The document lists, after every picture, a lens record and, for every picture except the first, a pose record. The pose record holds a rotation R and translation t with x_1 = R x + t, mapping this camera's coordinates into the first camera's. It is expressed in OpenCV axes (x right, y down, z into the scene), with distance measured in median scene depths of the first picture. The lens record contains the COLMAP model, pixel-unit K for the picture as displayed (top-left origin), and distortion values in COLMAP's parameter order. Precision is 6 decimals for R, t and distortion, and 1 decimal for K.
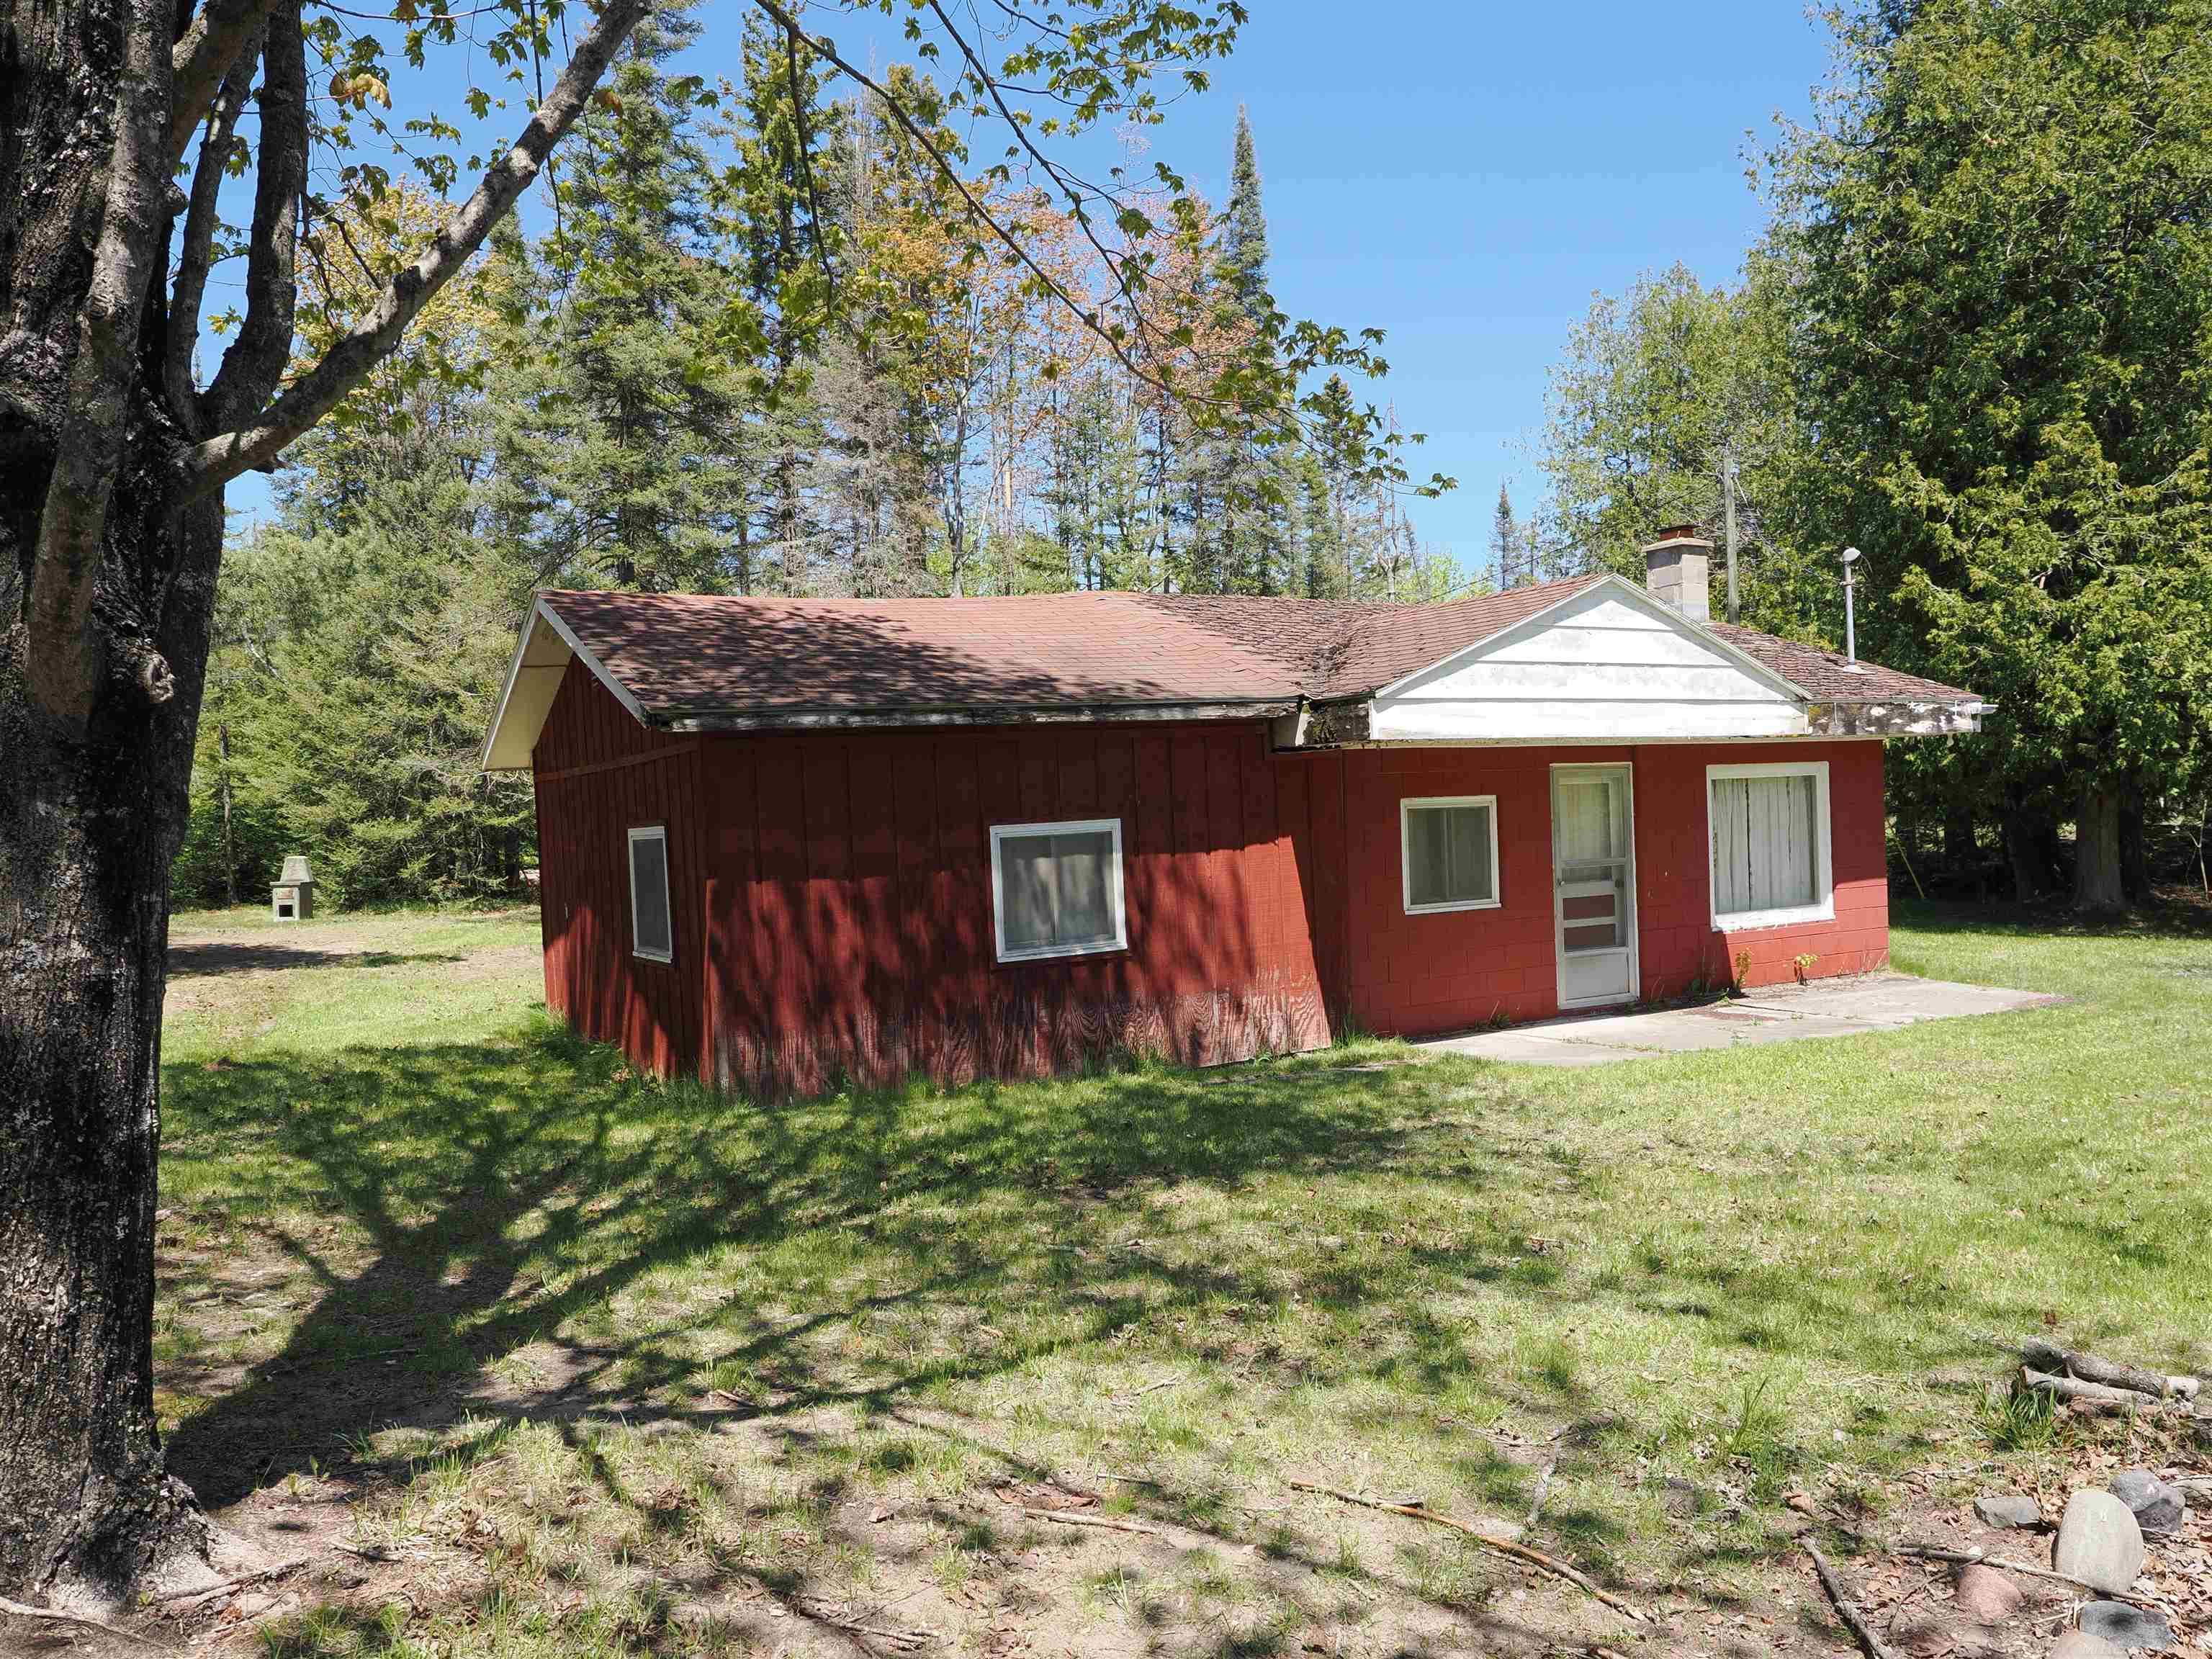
lens RADIAL K [[1605.9, 0, 1111.8], [0, 1605.9, 835.1], [0, 0, 1]] dist [-0.030335, 0.046145]
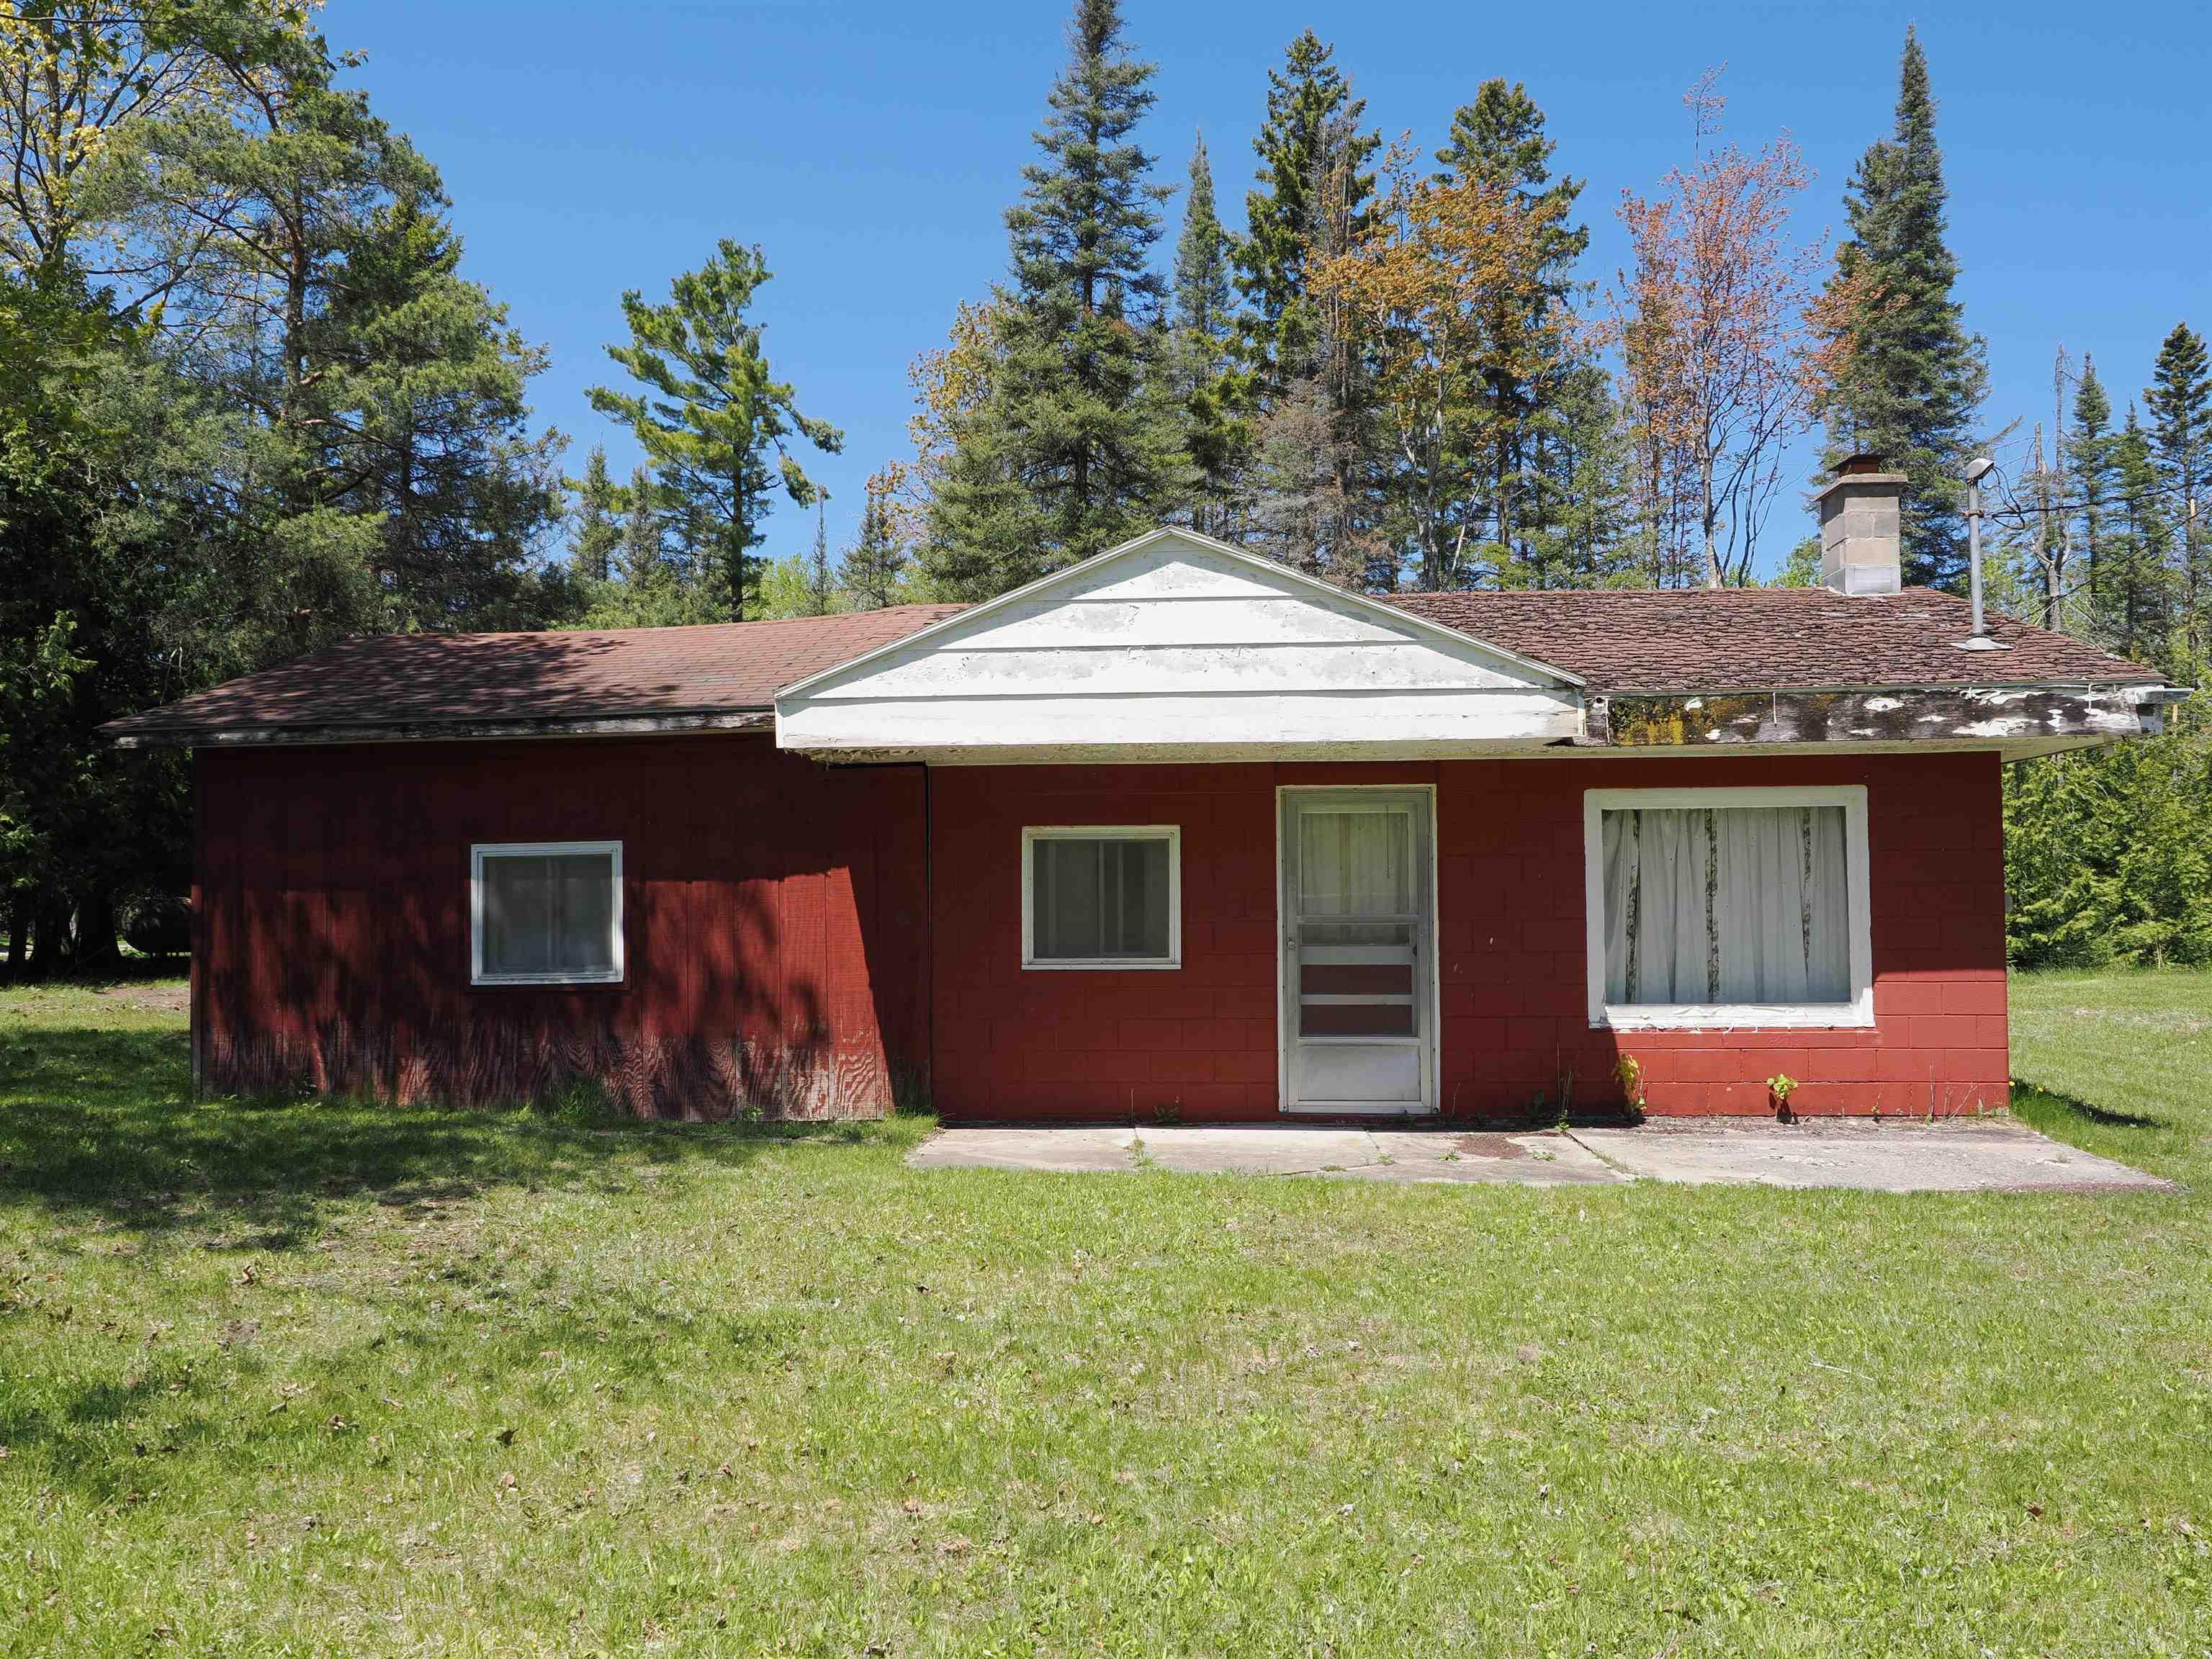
lens RADIAL K [[1605.9, 0, 1111.8], [0, 1605.9, 835.1], [0, 0, 1]] dist [-0.030335, 0.046145]
pose [[0.830096, 0.008751, -0.557551, 0.615278], [-0.031911, 0.998984, -0.031831, 0.005591], [0.556706, 0.044215, 0.829532, 0.316692]]
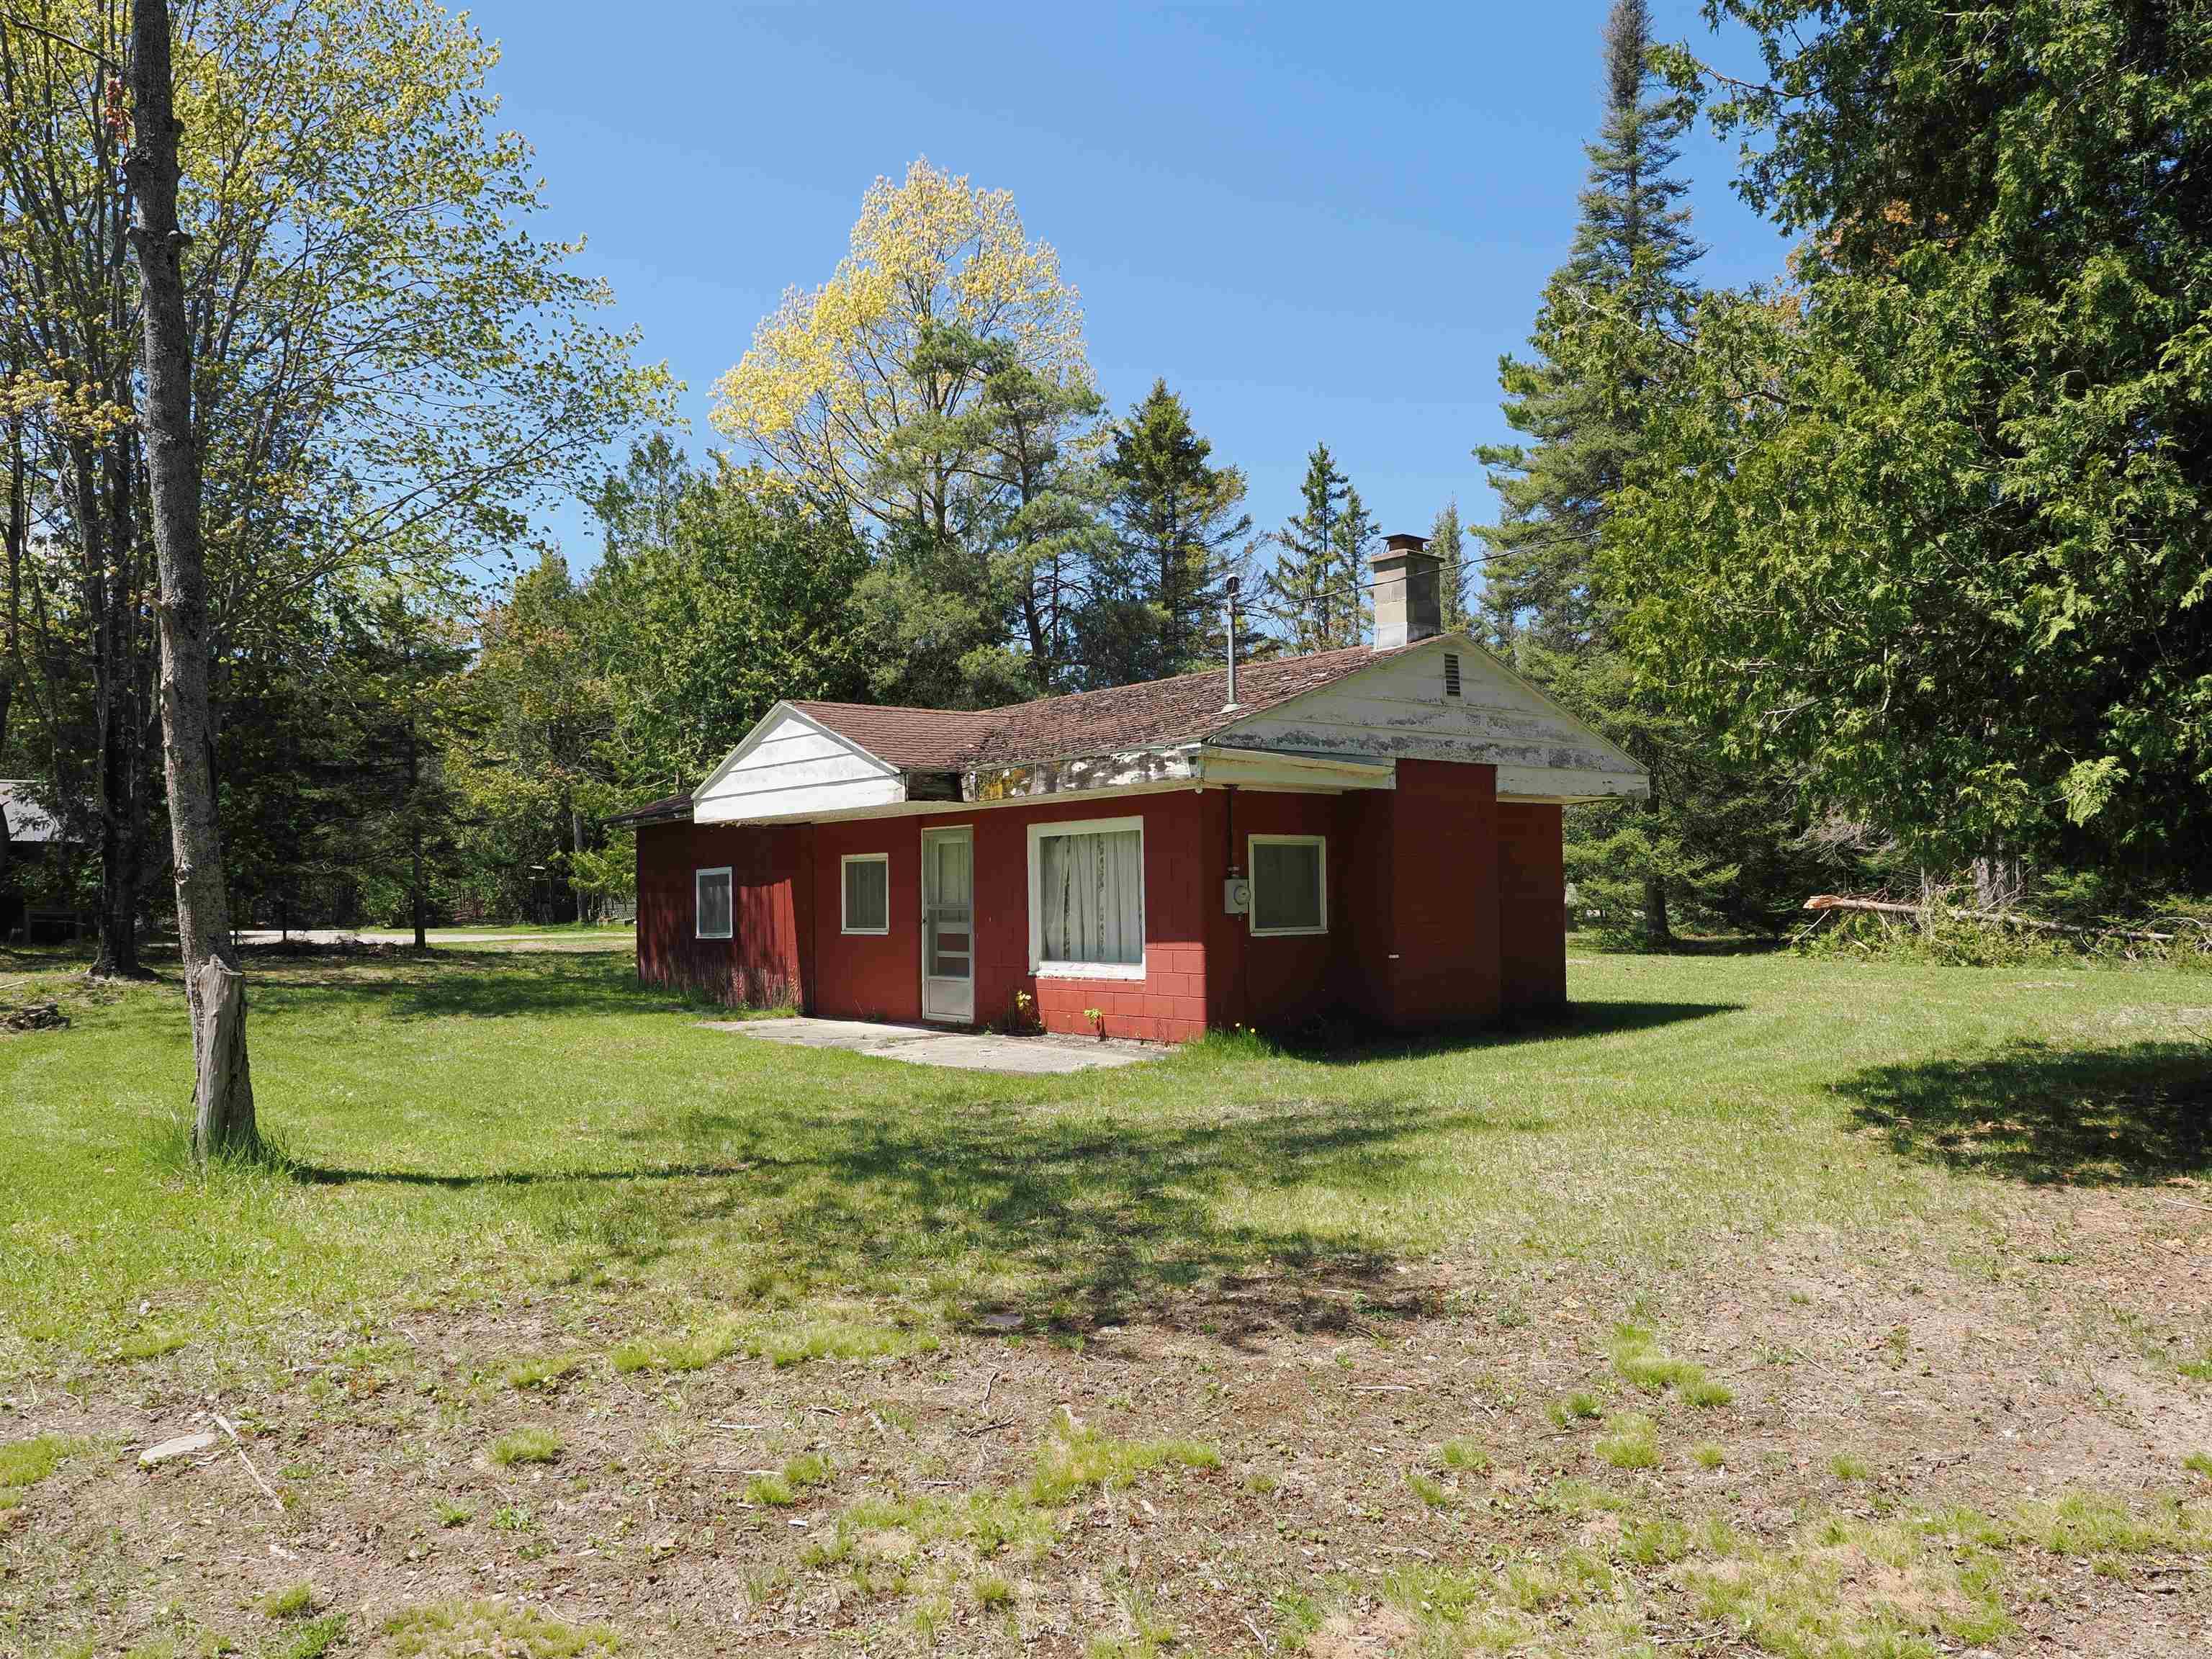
lens RADIAL K [[1605.9, 0, 1111.8], [0, 1605.9, 835.1], [0, 0, 1]] dist [-0.030335, 0.046145]
pose [[0.179545, -0.003731, -0.983743, 1.538576], [-0.005940, 0.999970, -0.004876, -0.032593], [0.983732, 0.006719, 0.179518, 0.893584]]
